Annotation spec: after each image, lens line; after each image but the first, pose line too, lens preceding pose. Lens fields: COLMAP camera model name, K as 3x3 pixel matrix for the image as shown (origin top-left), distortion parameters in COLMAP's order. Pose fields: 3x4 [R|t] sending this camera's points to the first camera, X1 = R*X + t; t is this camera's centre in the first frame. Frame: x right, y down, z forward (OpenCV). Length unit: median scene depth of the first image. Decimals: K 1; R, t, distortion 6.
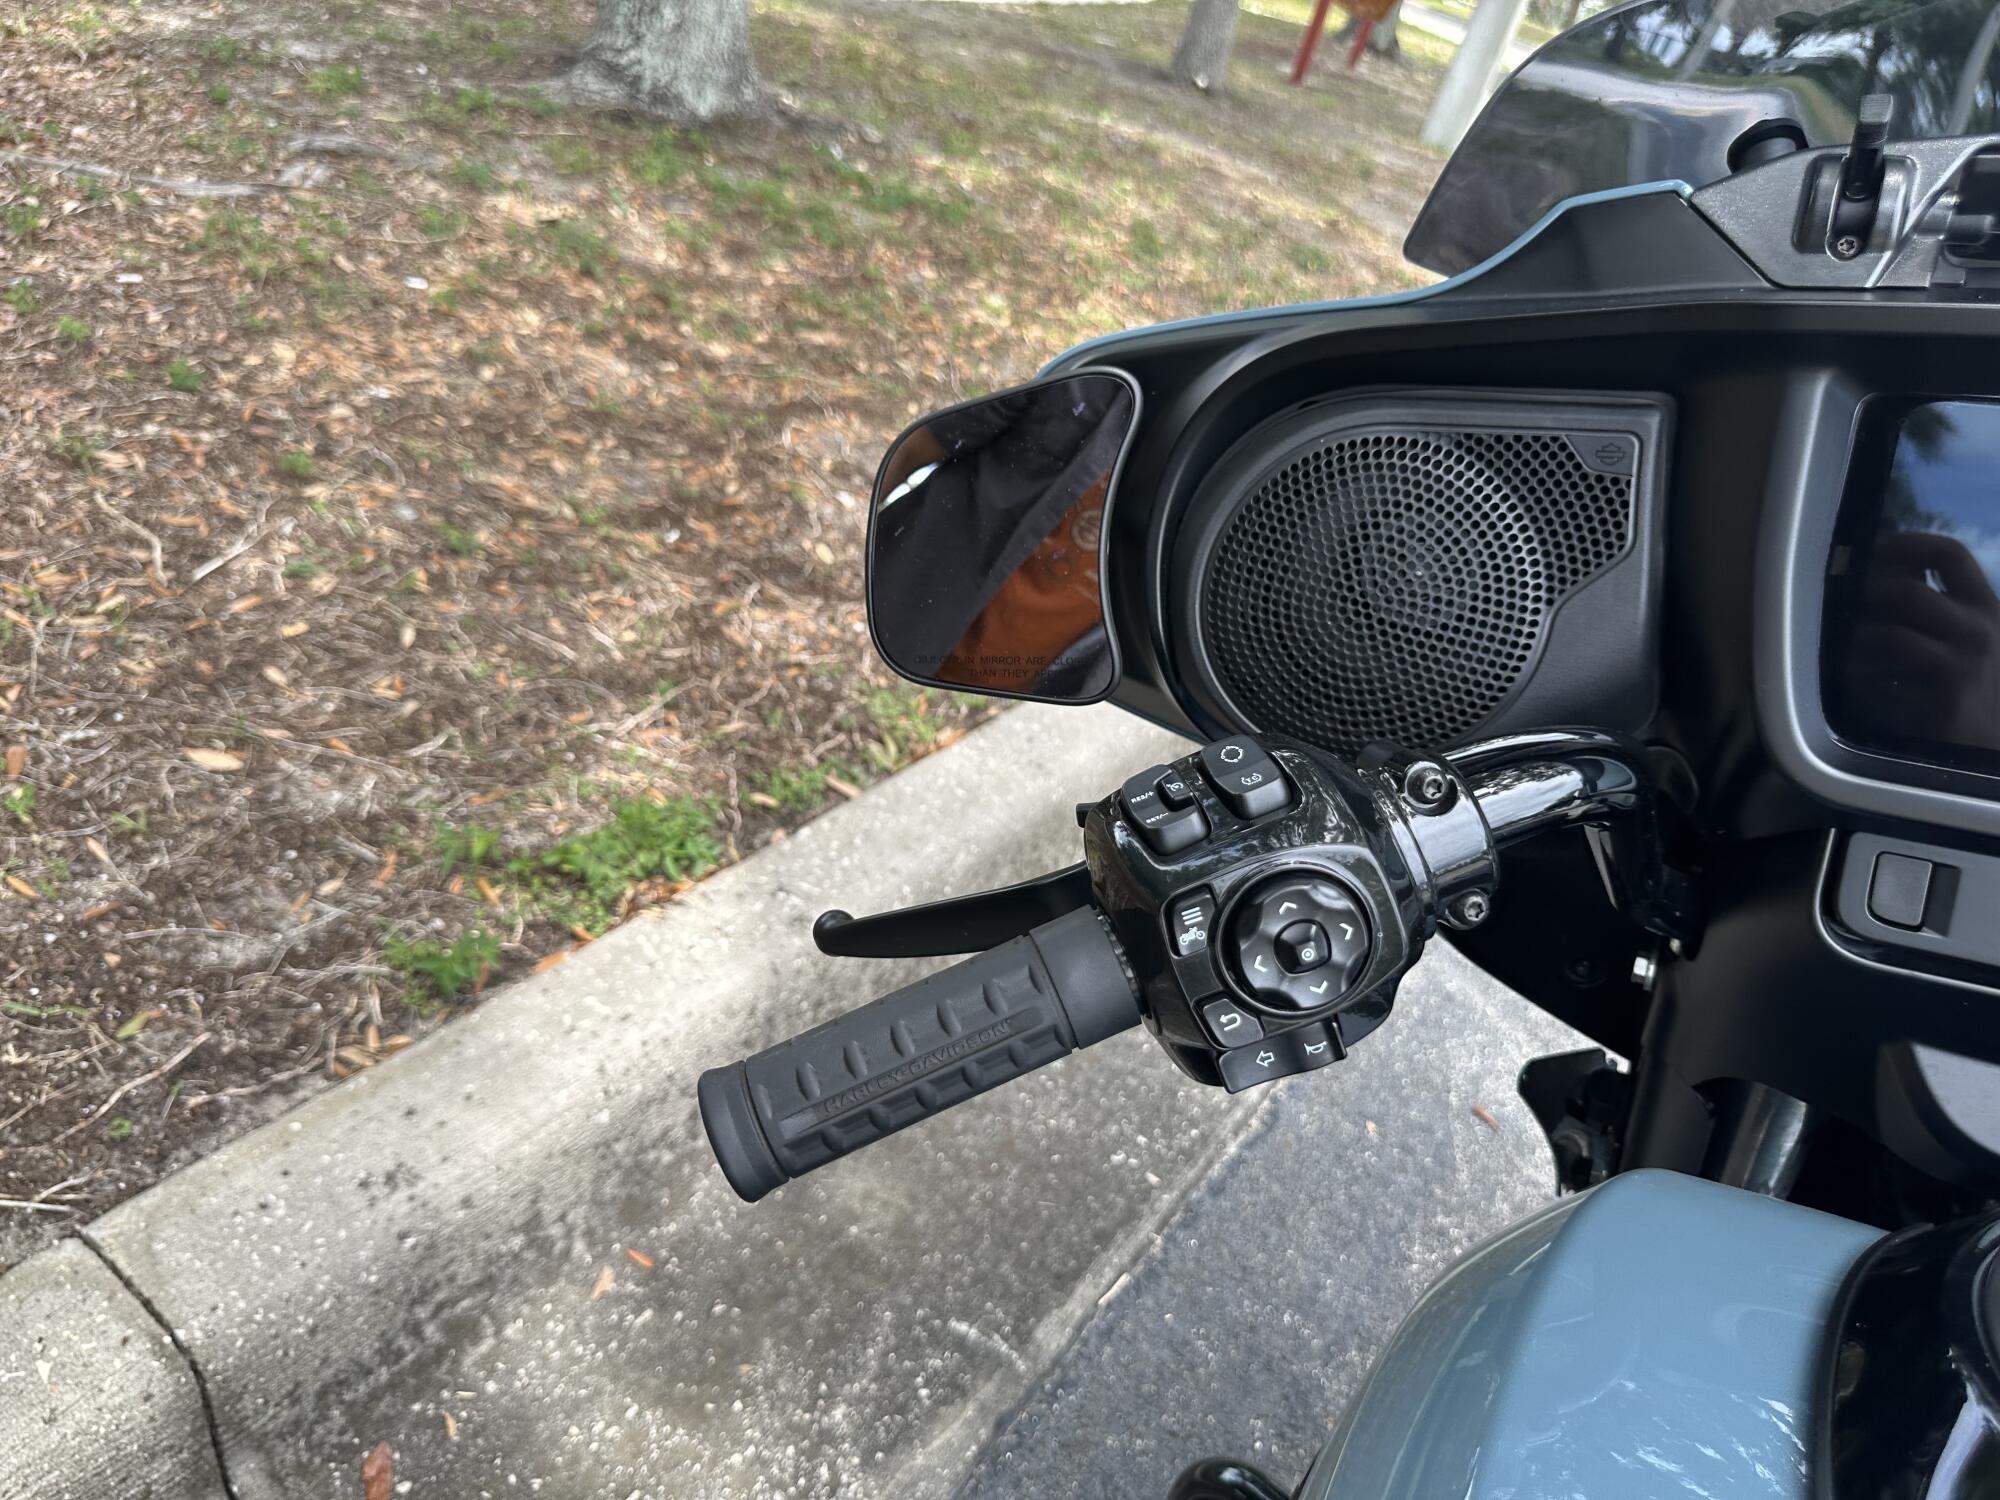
lens RADIAL K [[1418.4, 0, 998.6], [0, 1418.4, 752.5], [0, 0, 1]] dist [0.015648, -0.033611]
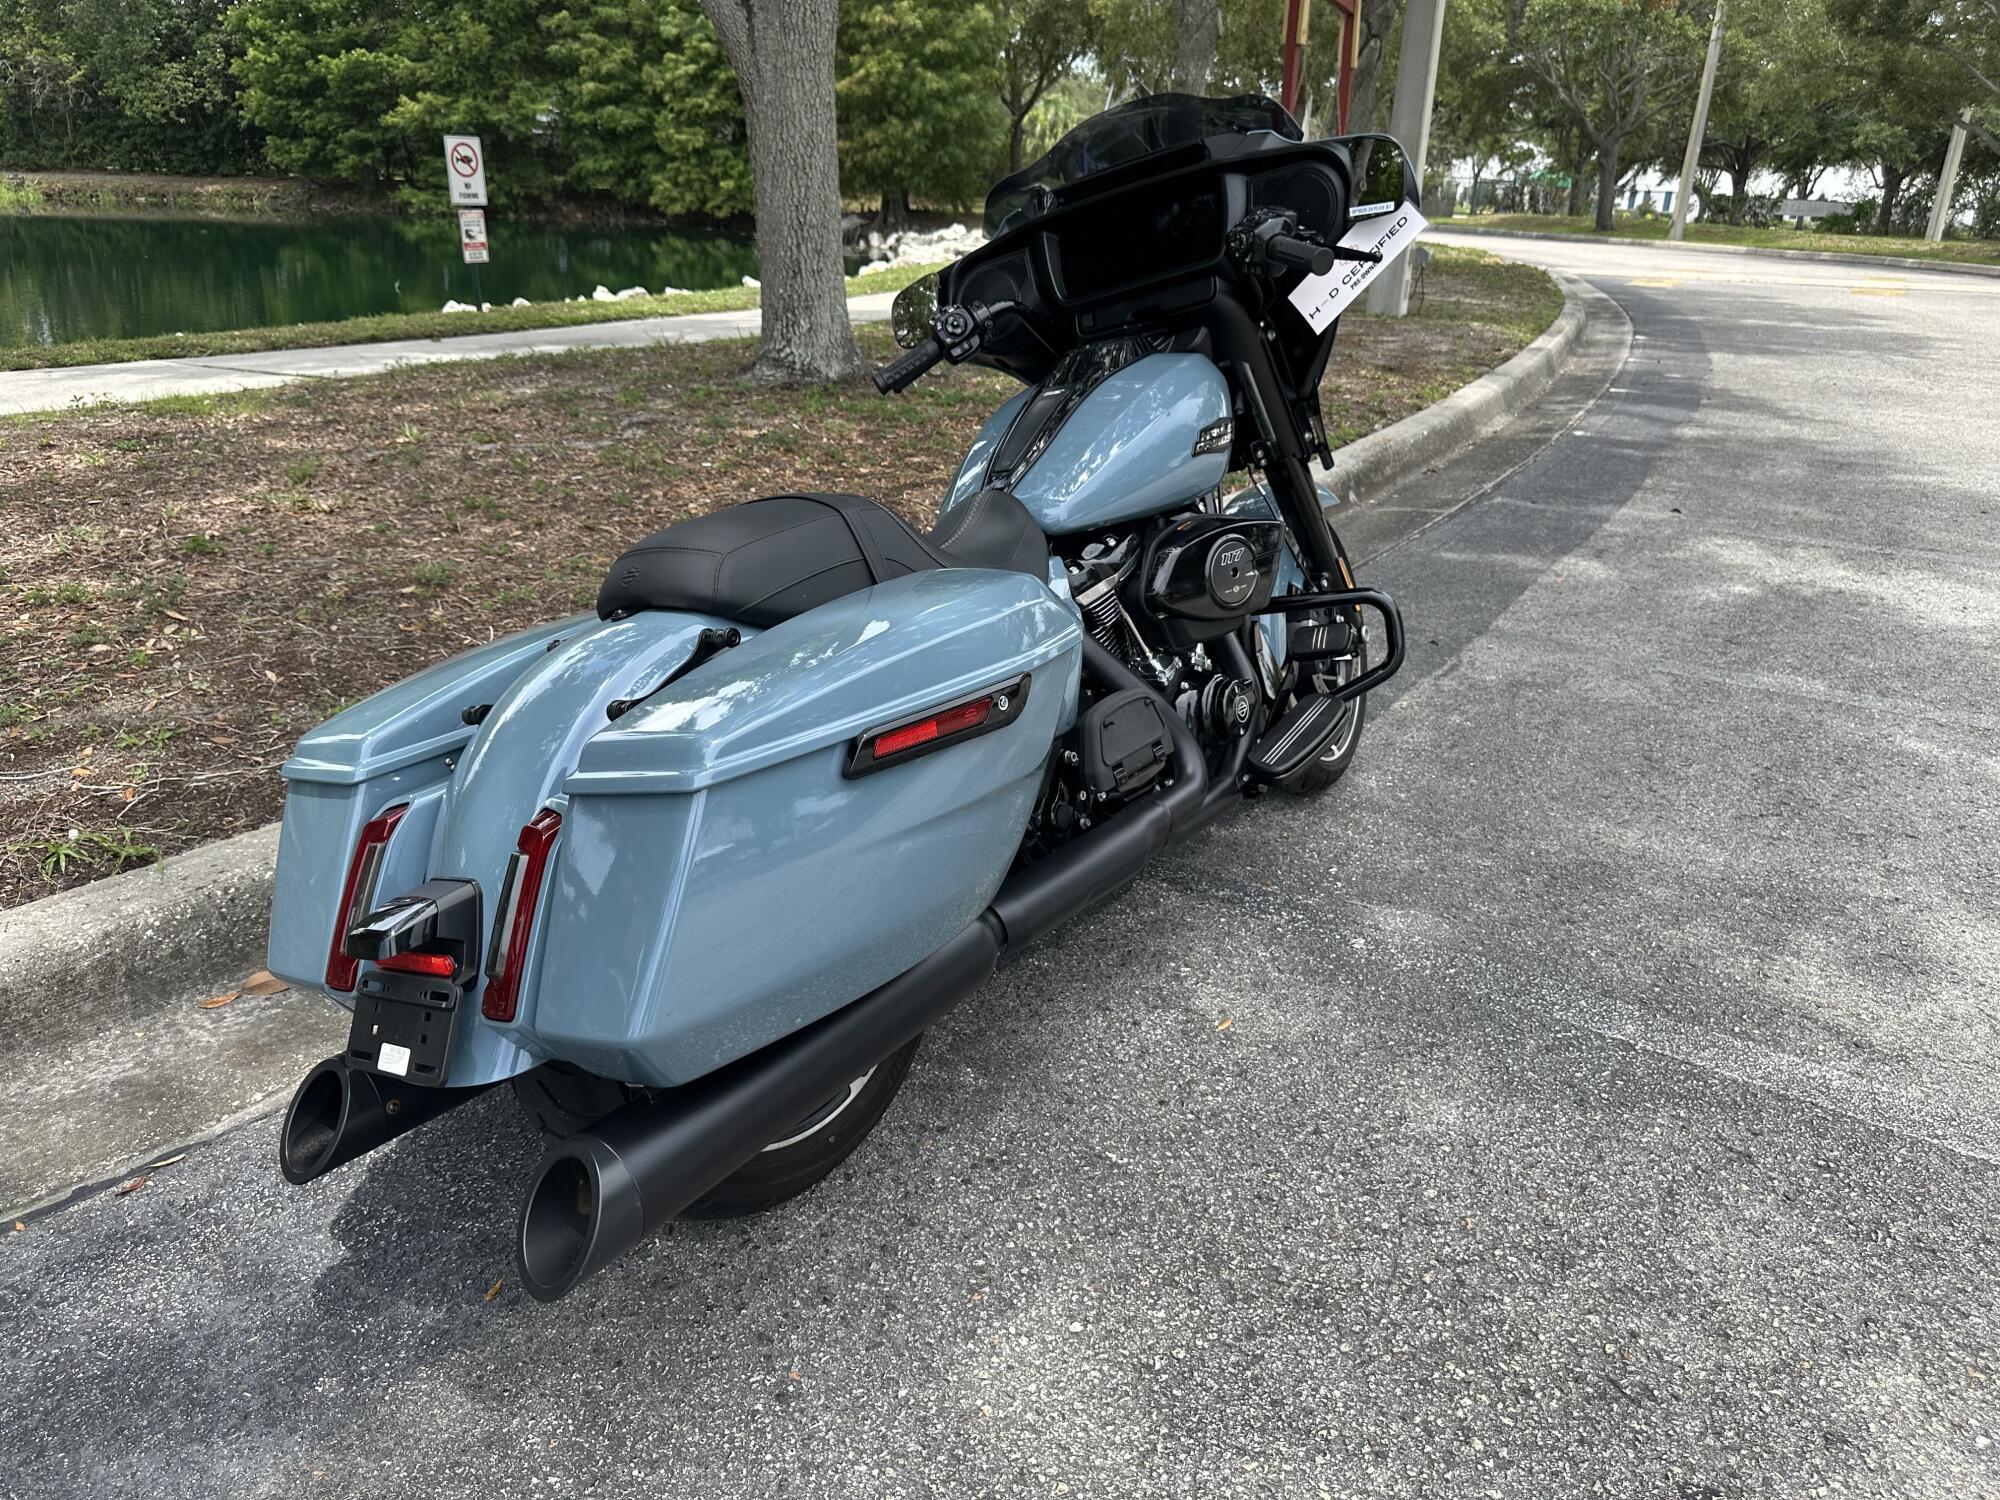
lens RADIAL K [[1418.4, 0, 1003.1], [0, 1418.4, 760.0], [0, 0, 1]] dist [0.015648, -0.033611]
pose [[0.975046, -0.196475, -0.103355, 0.173743], [0.173234, 0.964518, -0.199235, 0.868172], [0.138832, 0.176358, 0.974486, -1.270437]]
